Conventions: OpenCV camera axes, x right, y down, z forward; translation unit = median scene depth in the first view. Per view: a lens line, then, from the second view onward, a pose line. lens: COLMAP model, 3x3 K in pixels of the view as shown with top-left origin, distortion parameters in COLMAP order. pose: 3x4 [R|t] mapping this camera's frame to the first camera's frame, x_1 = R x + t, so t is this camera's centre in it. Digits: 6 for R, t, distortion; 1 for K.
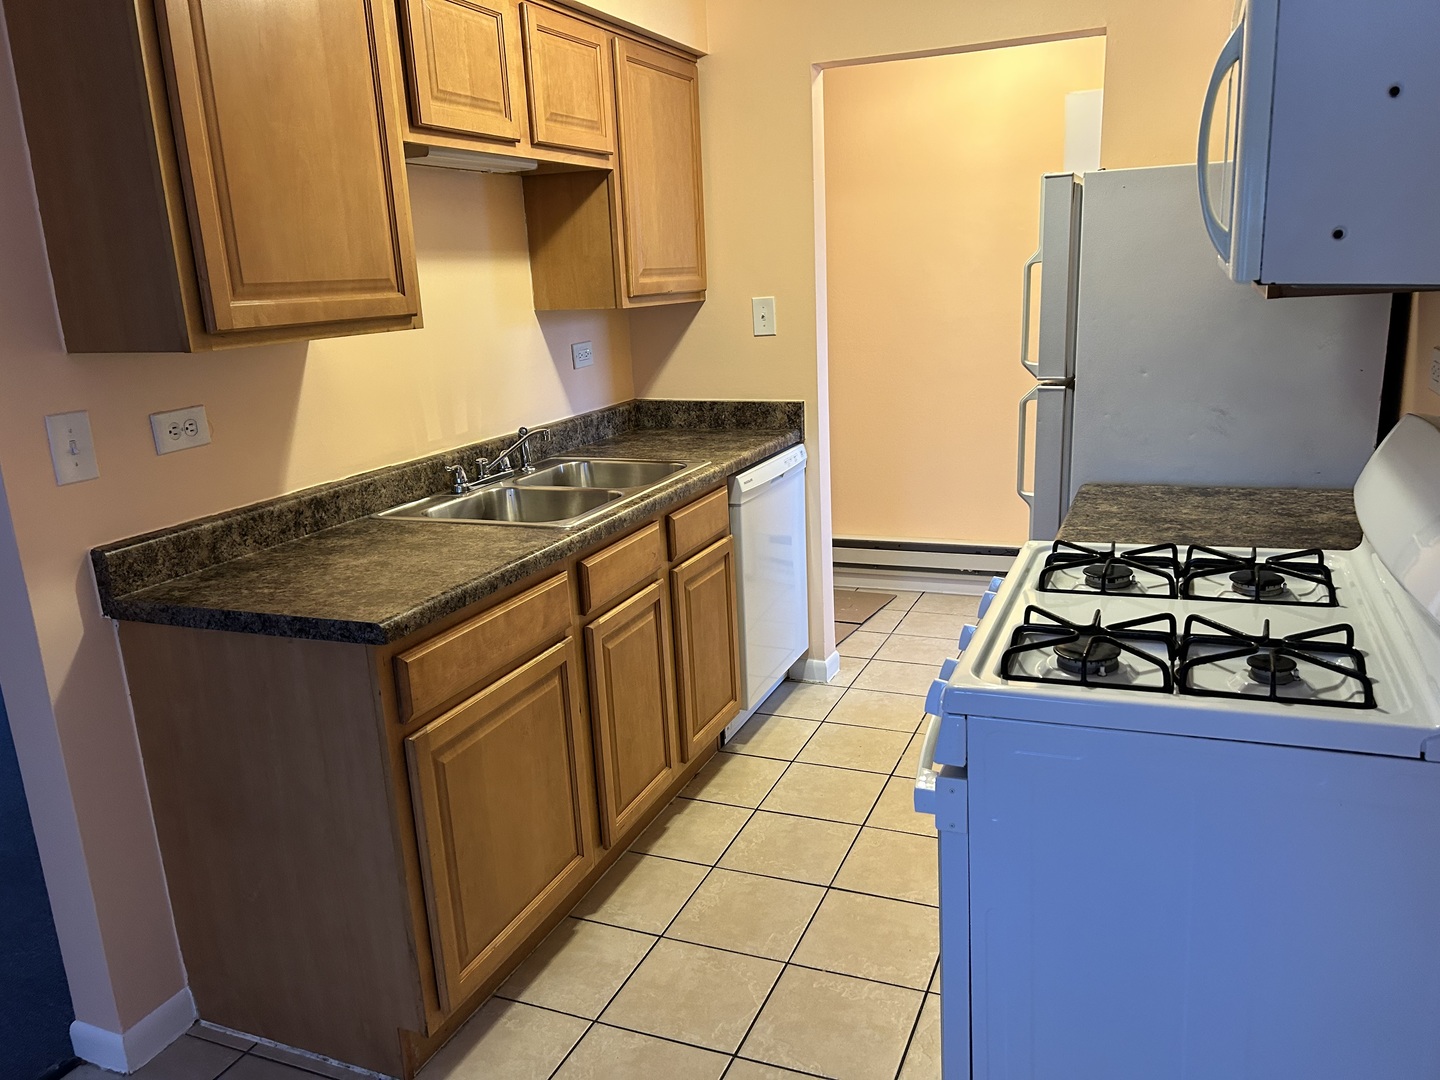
lens RADIAL K [[1075.7, 0, 720.0], [0, 1075.7, 540.0], [0, 0, 1]] dist [0.022189, -0.003195]
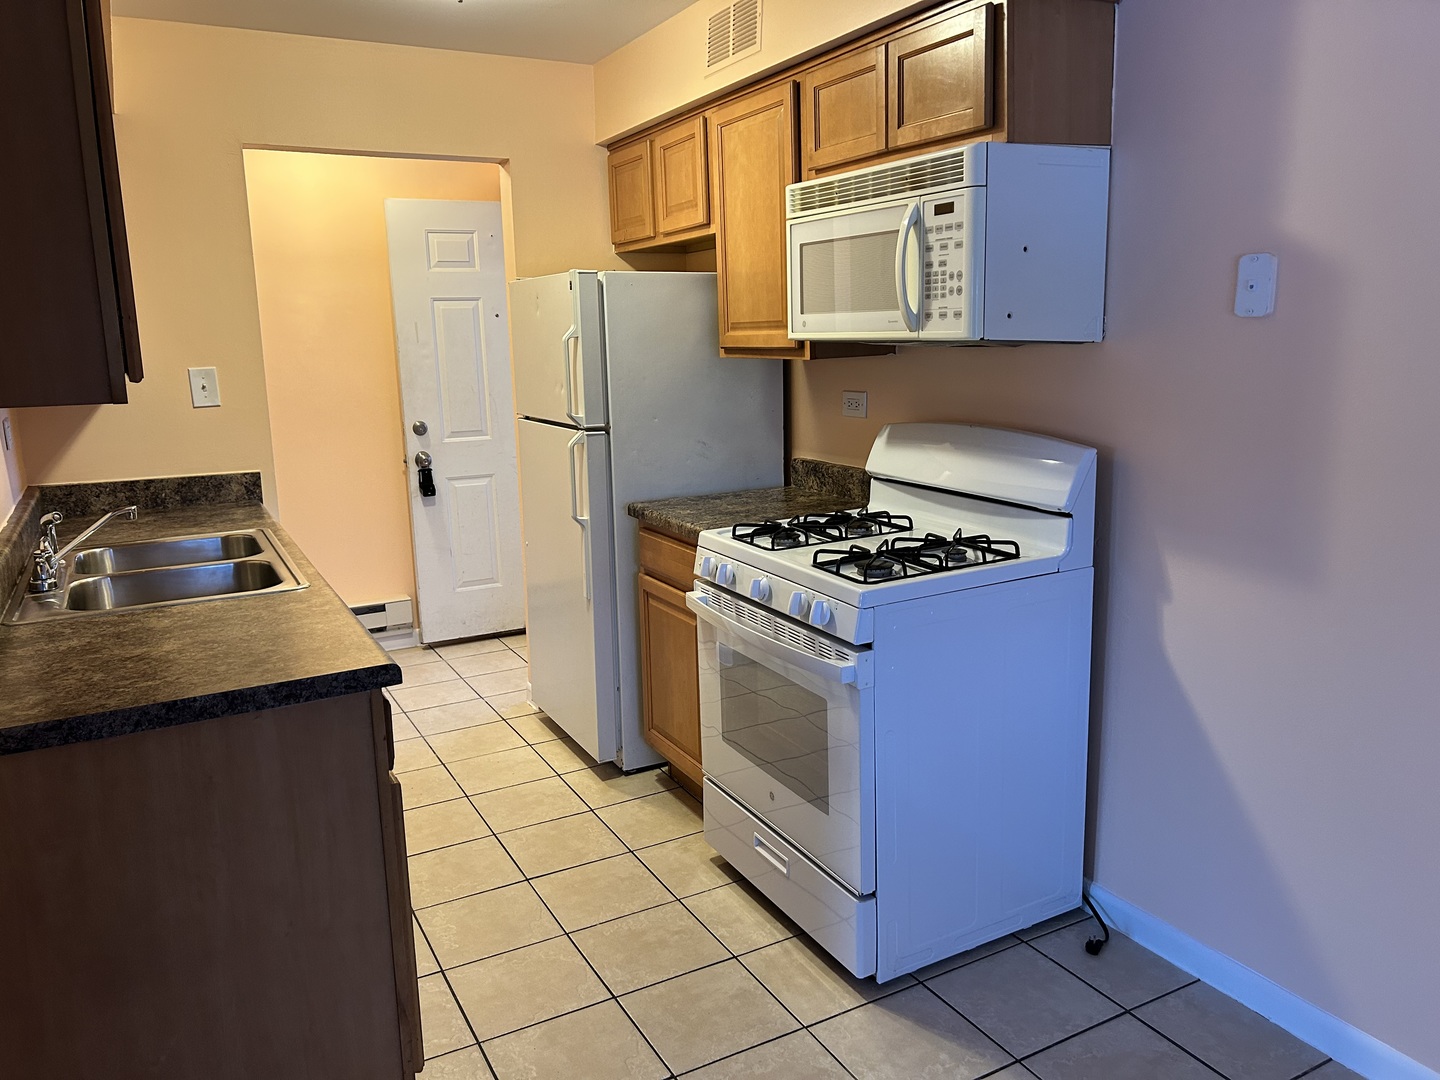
lens RADIAL K [[1095.1, 0, 720.0], [0, 1095.1, 540.0], [0, 0, 1]] dist [0.042495, -0.006138]
pose [[0.634453, -0.113093, 0.764643, -0.605459], [0.179346, 0.983780, -0.003307, 0.015039], [-0.751867, 0.139234, 0.644446, 0.065264]]
